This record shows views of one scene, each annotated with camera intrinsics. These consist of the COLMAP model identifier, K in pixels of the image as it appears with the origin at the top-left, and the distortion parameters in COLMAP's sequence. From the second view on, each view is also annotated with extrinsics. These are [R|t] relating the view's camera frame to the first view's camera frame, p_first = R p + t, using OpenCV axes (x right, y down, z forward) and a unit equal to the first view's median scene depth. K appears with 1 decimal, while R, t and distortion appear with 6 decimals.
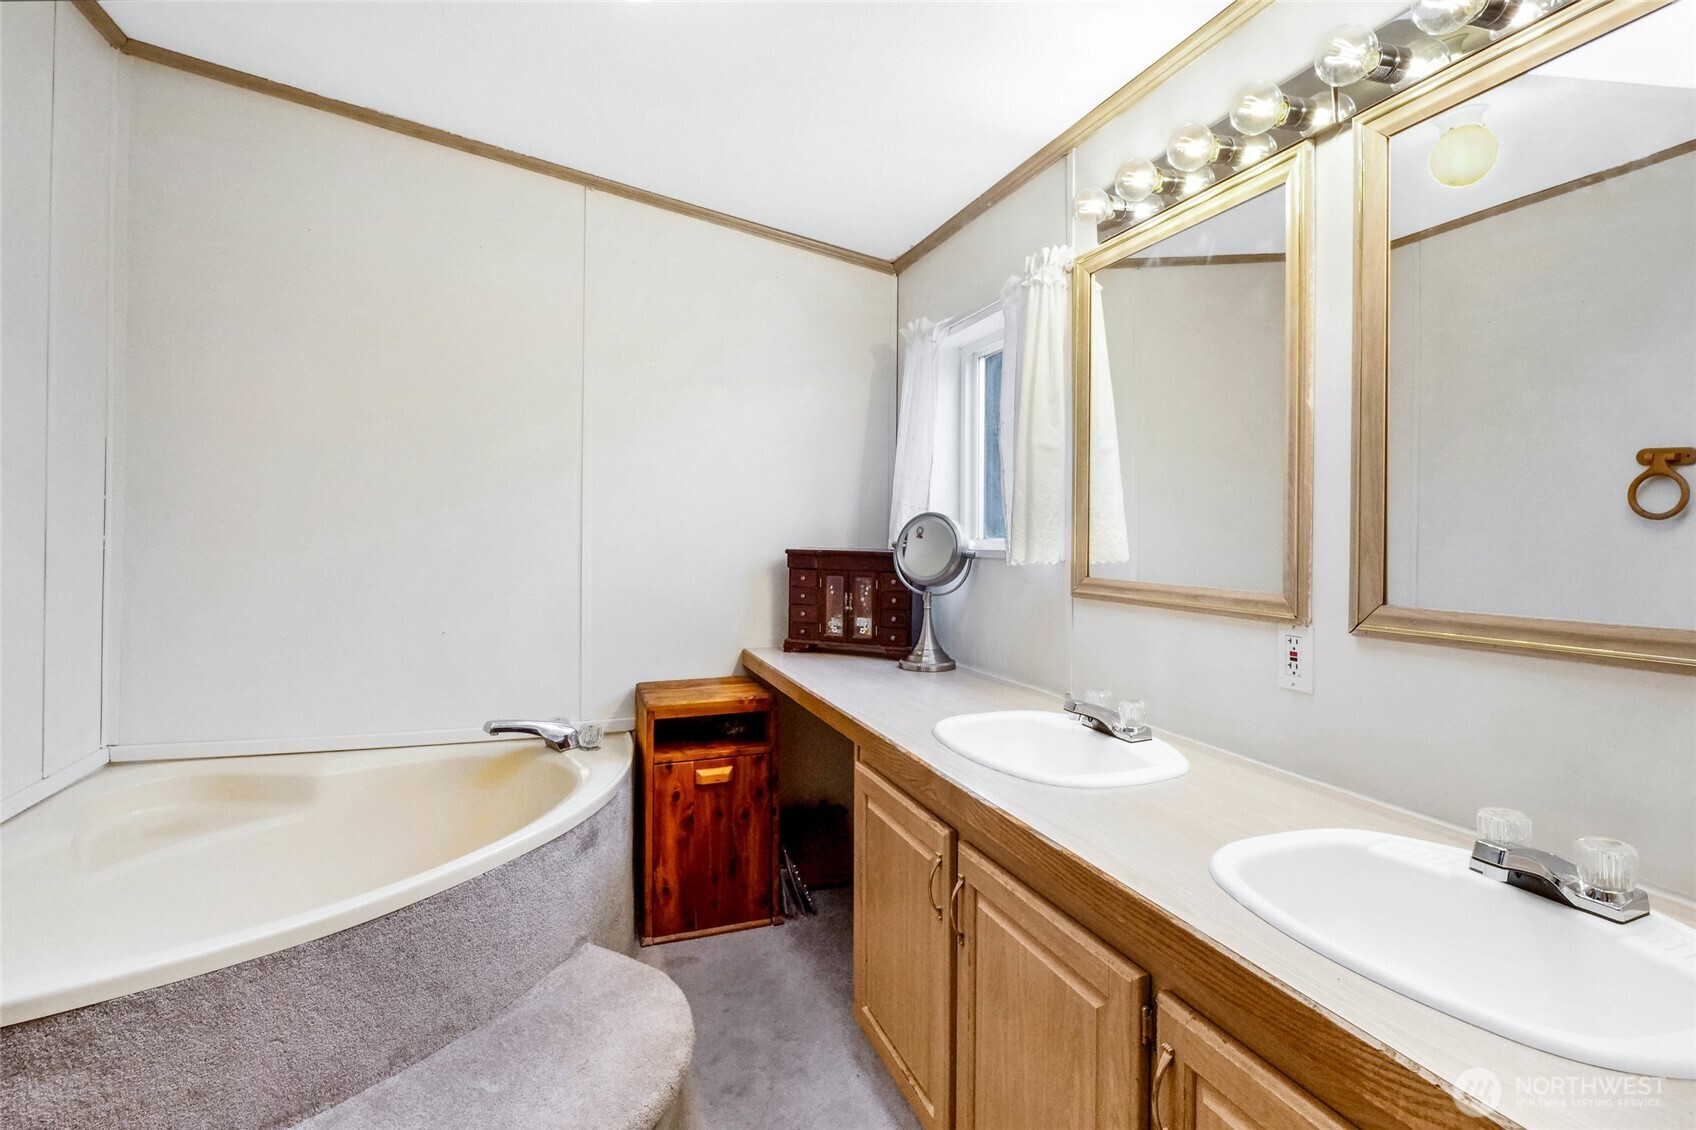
lens RADIAL K [[825.4, 0, 854.4], [0, 825.4, 533.9], [0, 0, 1]] dist [-0.014848, 0.000458]
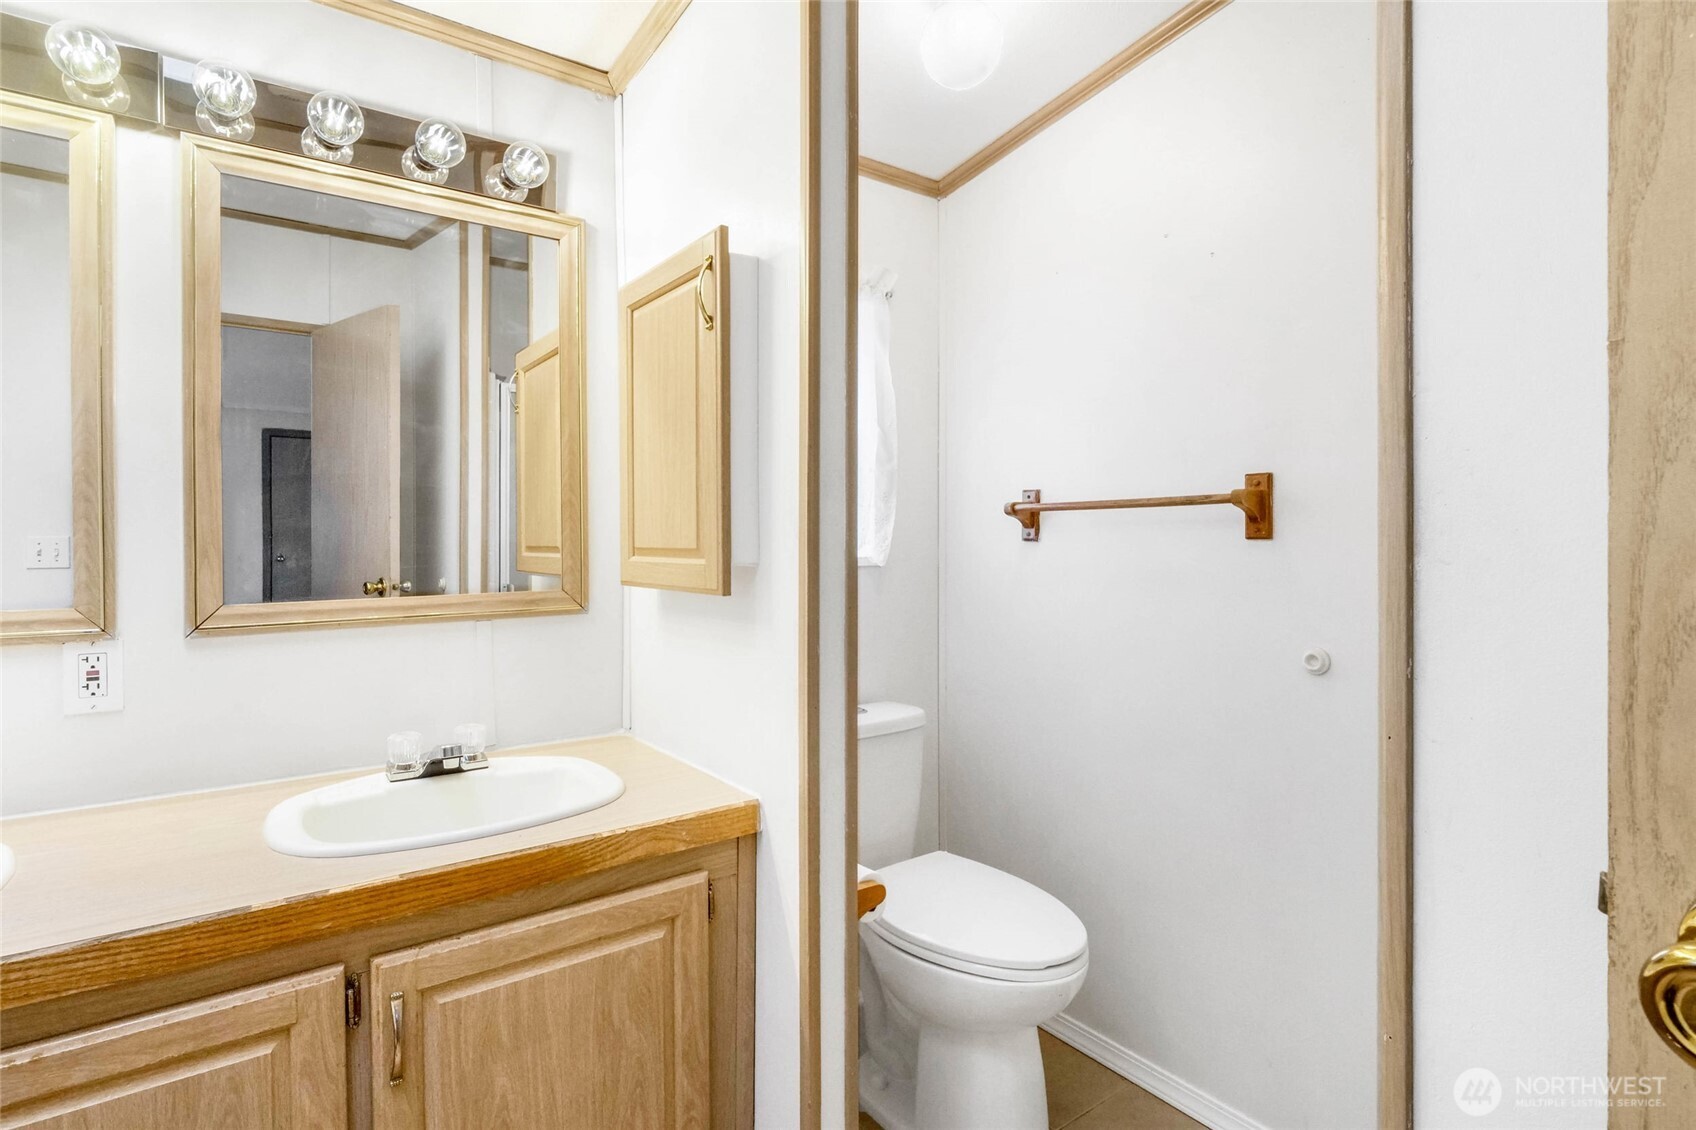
lens RADIAL K [[825.4, 0, 854.4], [0, 825.4, 533.9], [0, 0, 1]] dist [-0.014848, 0.000458]
pose [[-0.278471, -0.001146, 0.960444, -0.566093], [-0.002329, 0.999997, 0.000518, -0.009334], [-0.960442, -0.002093, -0.278473, 0.452523]]
